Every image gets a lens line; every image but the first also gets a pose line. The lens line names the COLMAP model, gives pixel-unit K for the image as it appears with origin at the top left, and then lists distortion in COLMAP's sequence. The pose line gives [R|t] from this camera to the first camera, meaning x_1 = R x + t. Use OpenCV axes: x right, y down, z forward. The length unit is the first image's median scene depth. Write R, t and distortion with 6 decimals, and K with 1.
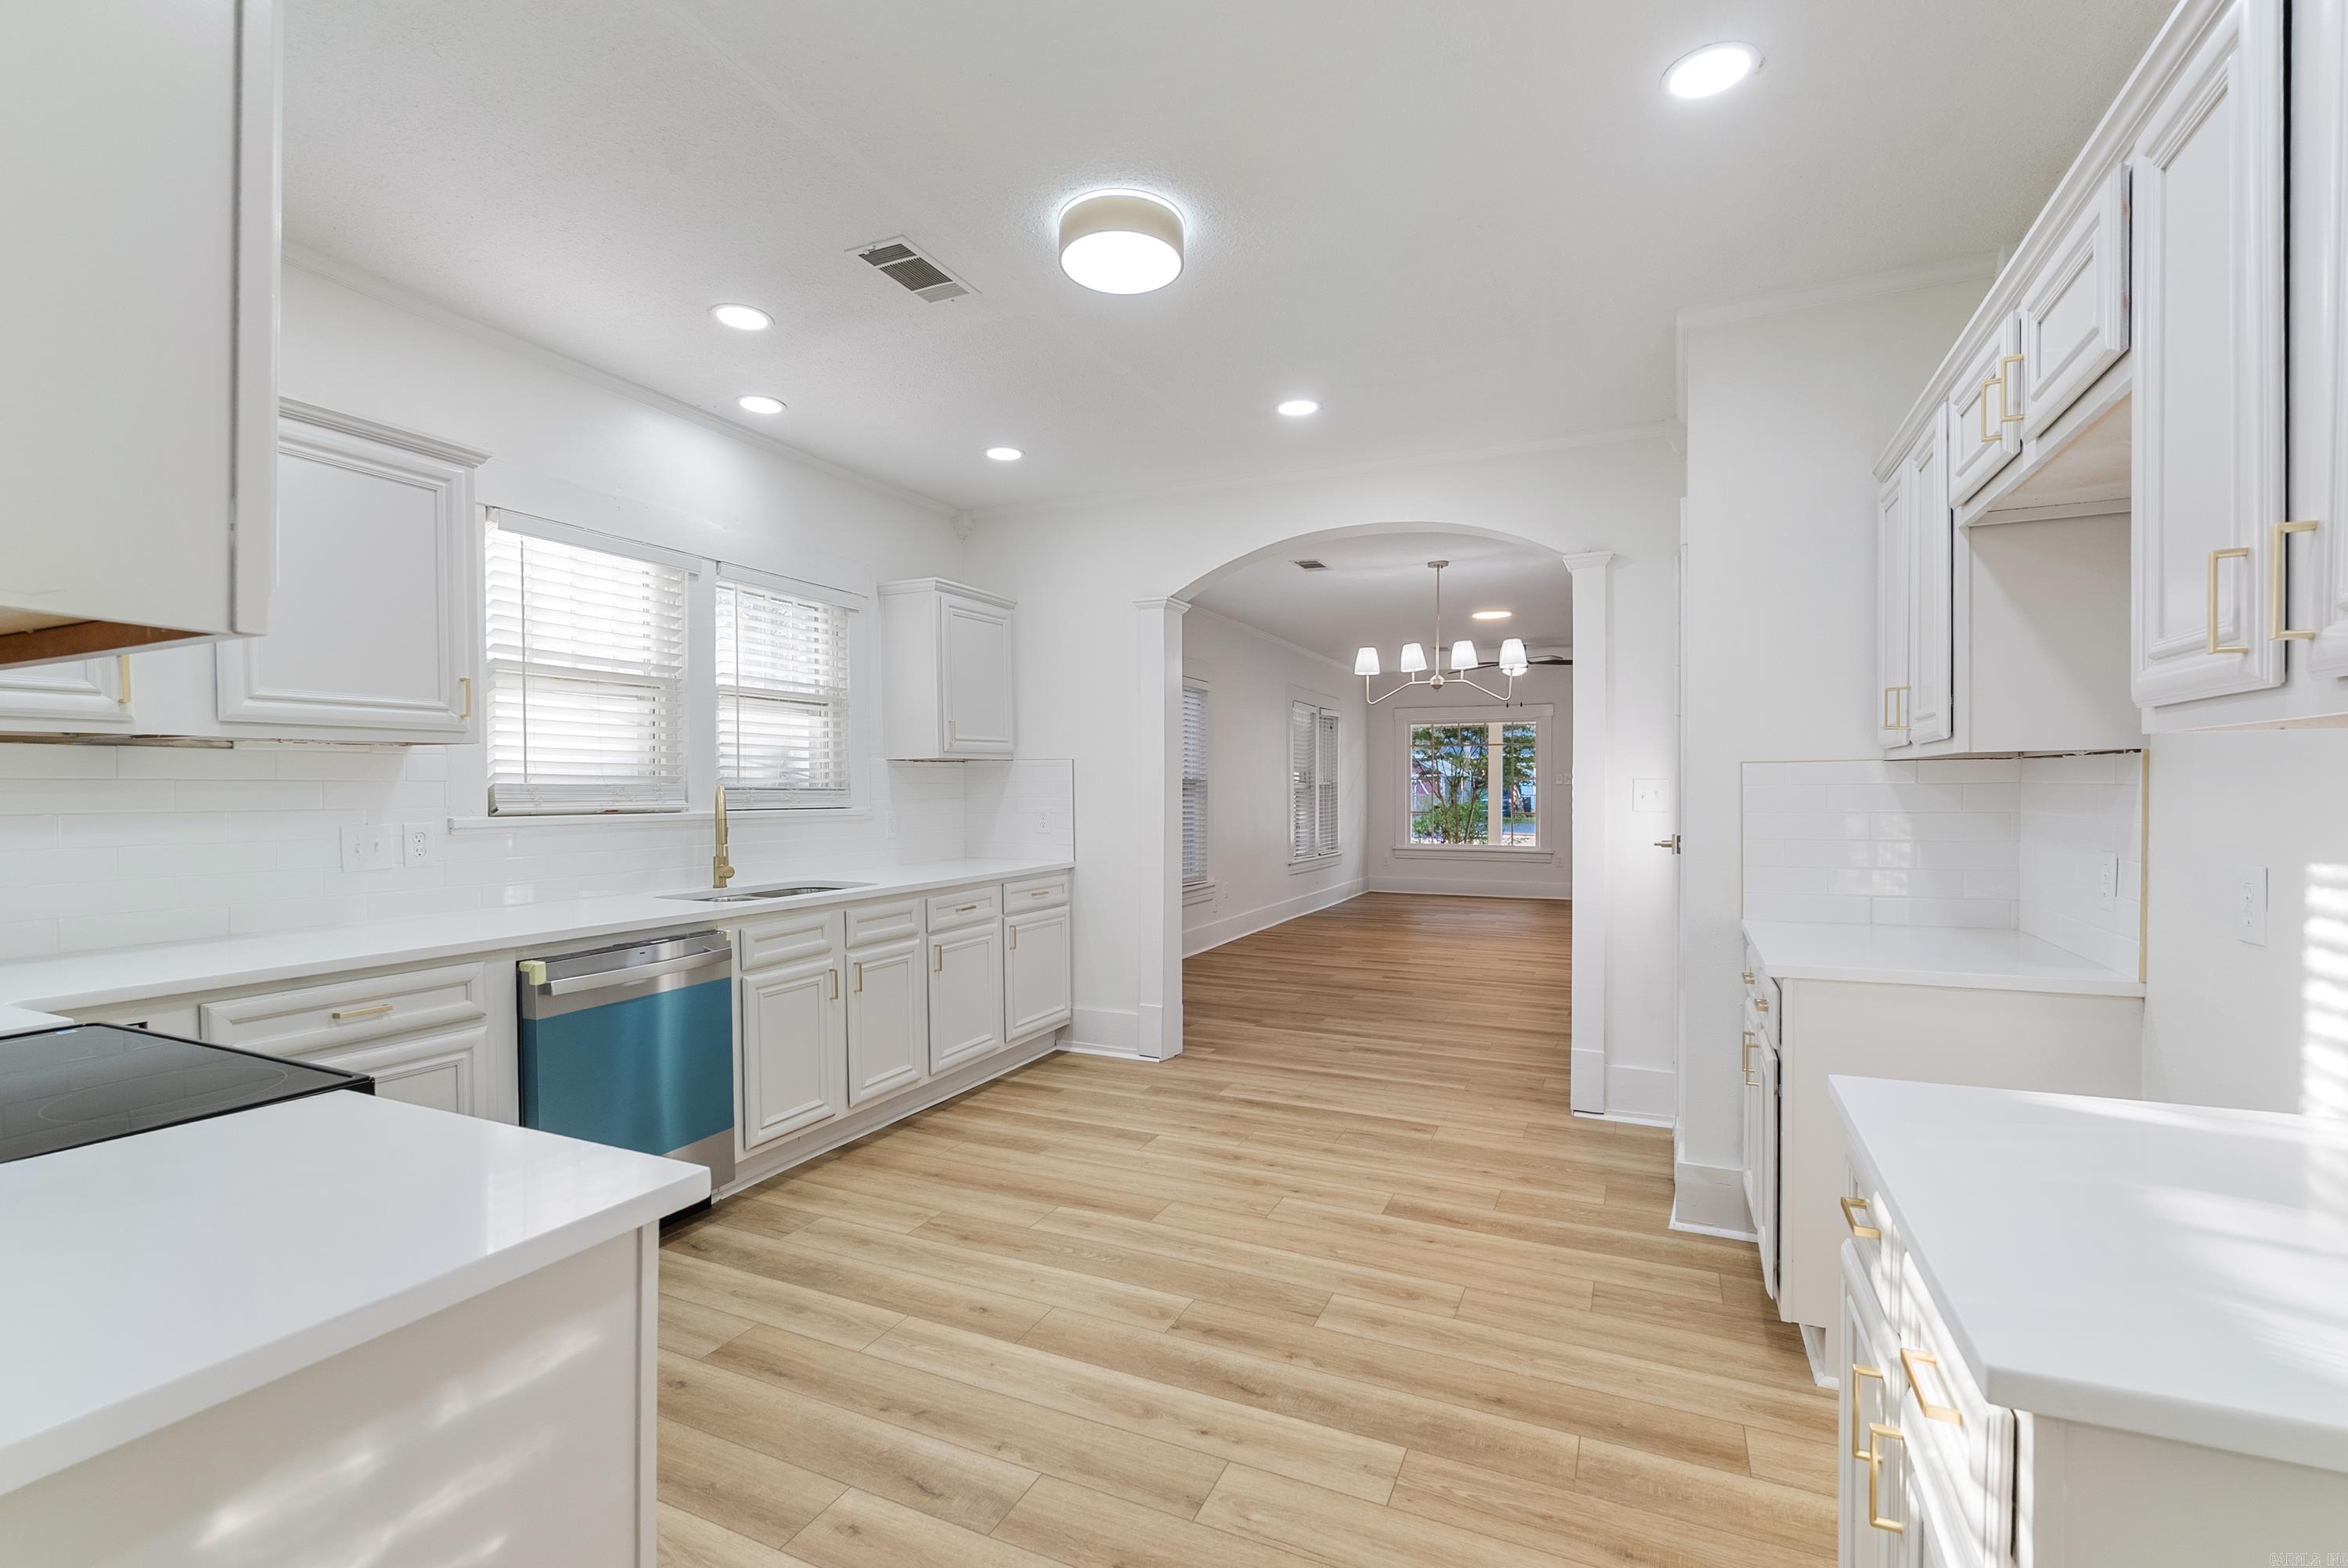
lens RADIAL K [[1038.3, 0, 1165.5], [0, 1038.3, 788.2], [0, 0, 1]] dist [-0.003175, 0.001126]
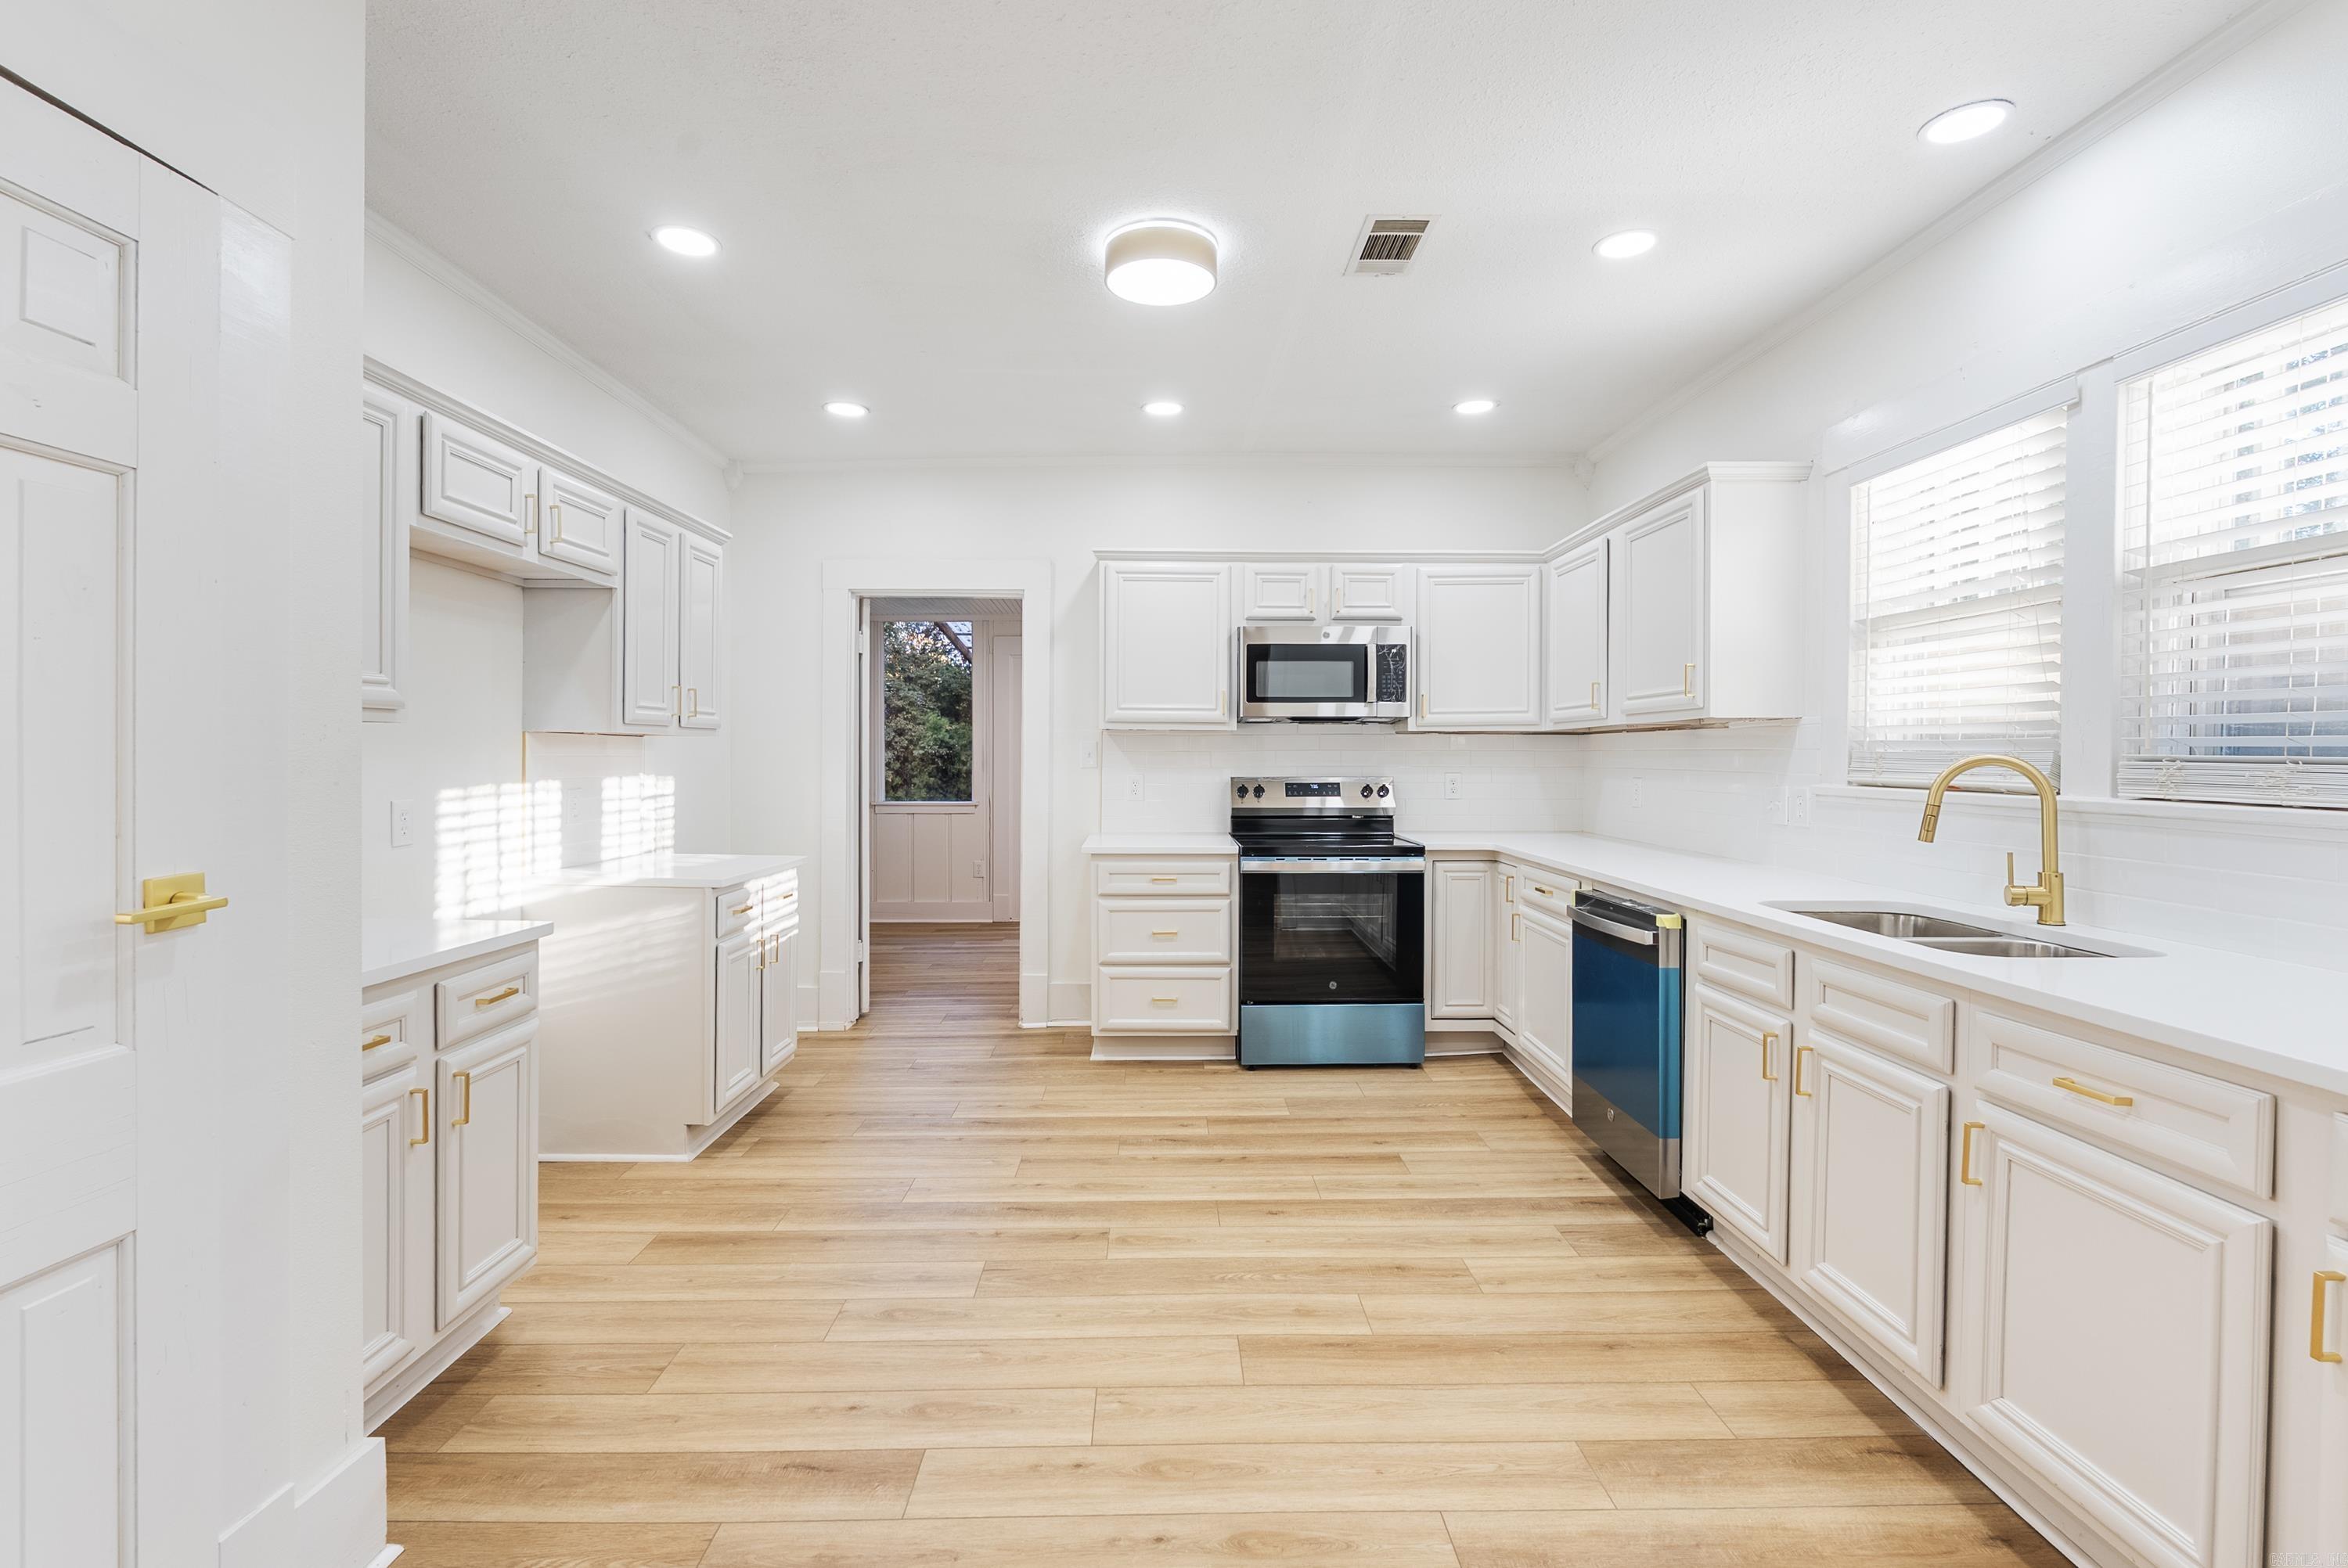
lens RADIAL K [[1038.3, 0, 1183.3], [0, 1038.3, 772.0], [0, 0, 1]] dist [-0.003175, 0.001126]
pose [[-0.894163, 0.006793, -0.447690, 0.367214], [-0.001886, 0.999819, 0.018937, -0.002986], [0.447737, 0.017777, -0.893988, 1.720502]]
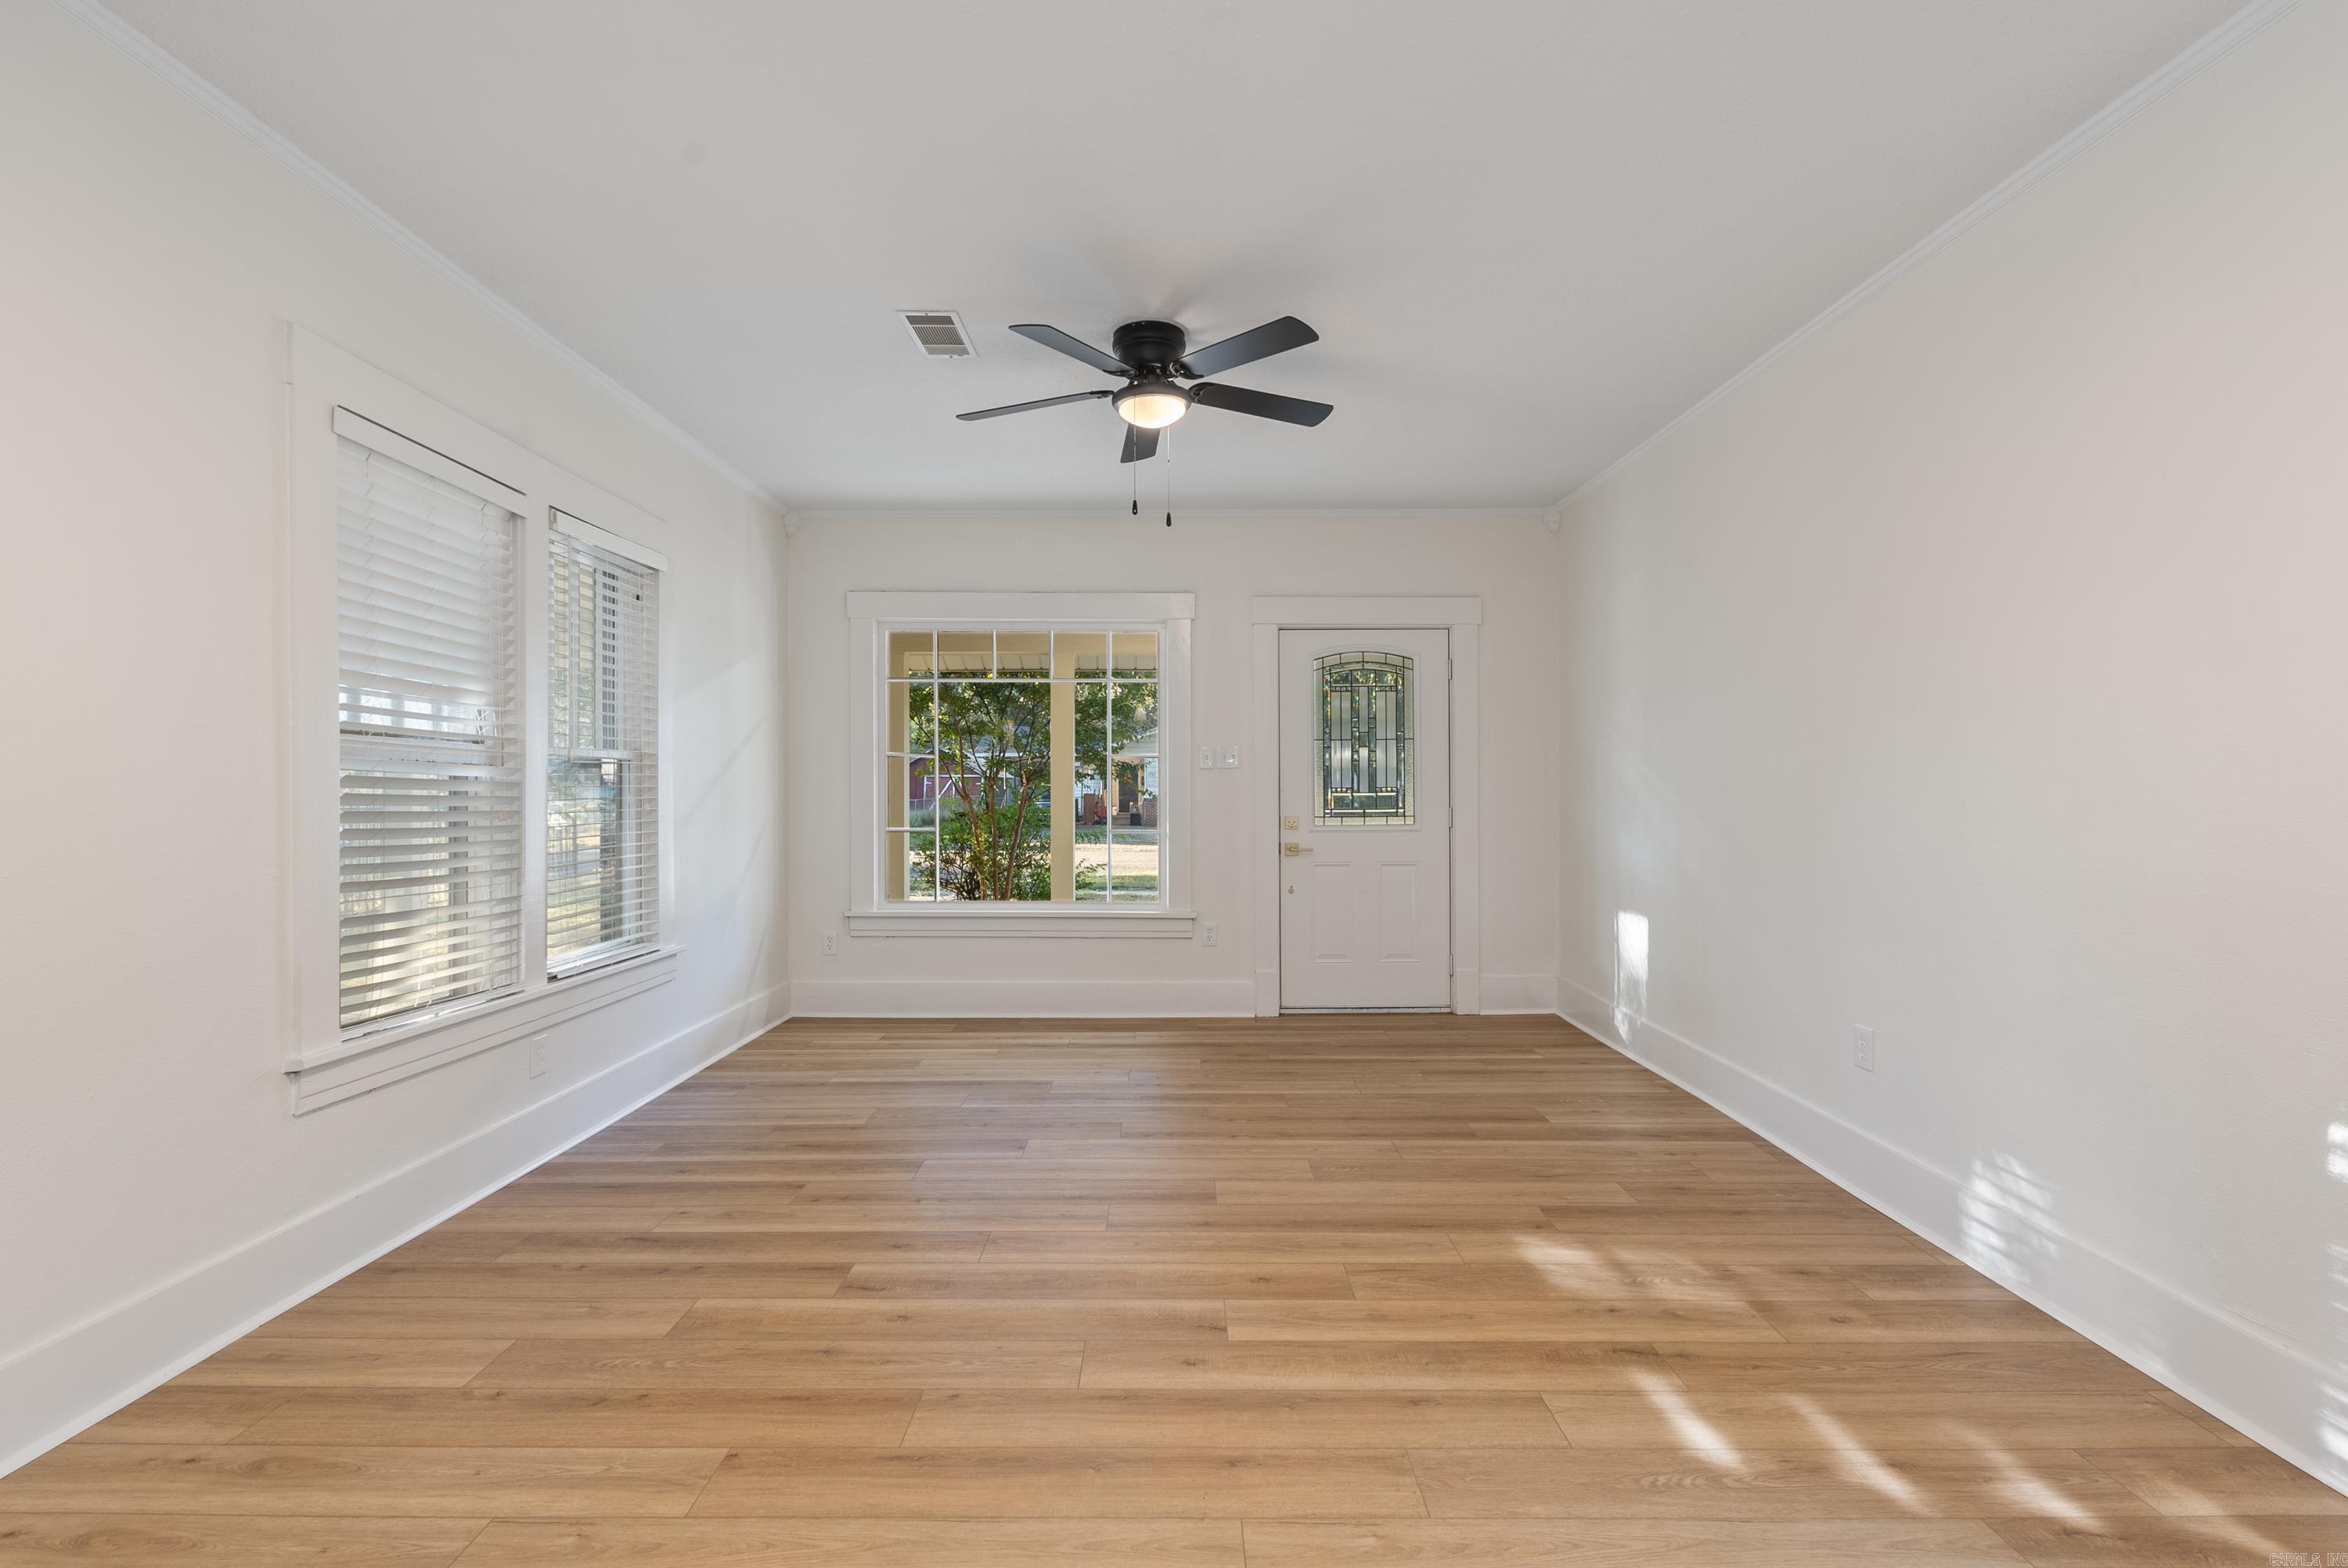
lens RADIAL K [[1038.3, 0, 1179.1], [0, 1038.3, 787.0], [0, 0, 1]] dist [-0.003175, 0.001126]
pose [[0.903407, 0.001752, 0.428781, 0.694821], [-0.000029, 0.999992, -0.004026, 0.029622], [-0.428785, 0.003624, 0.903399, 2.396166]]
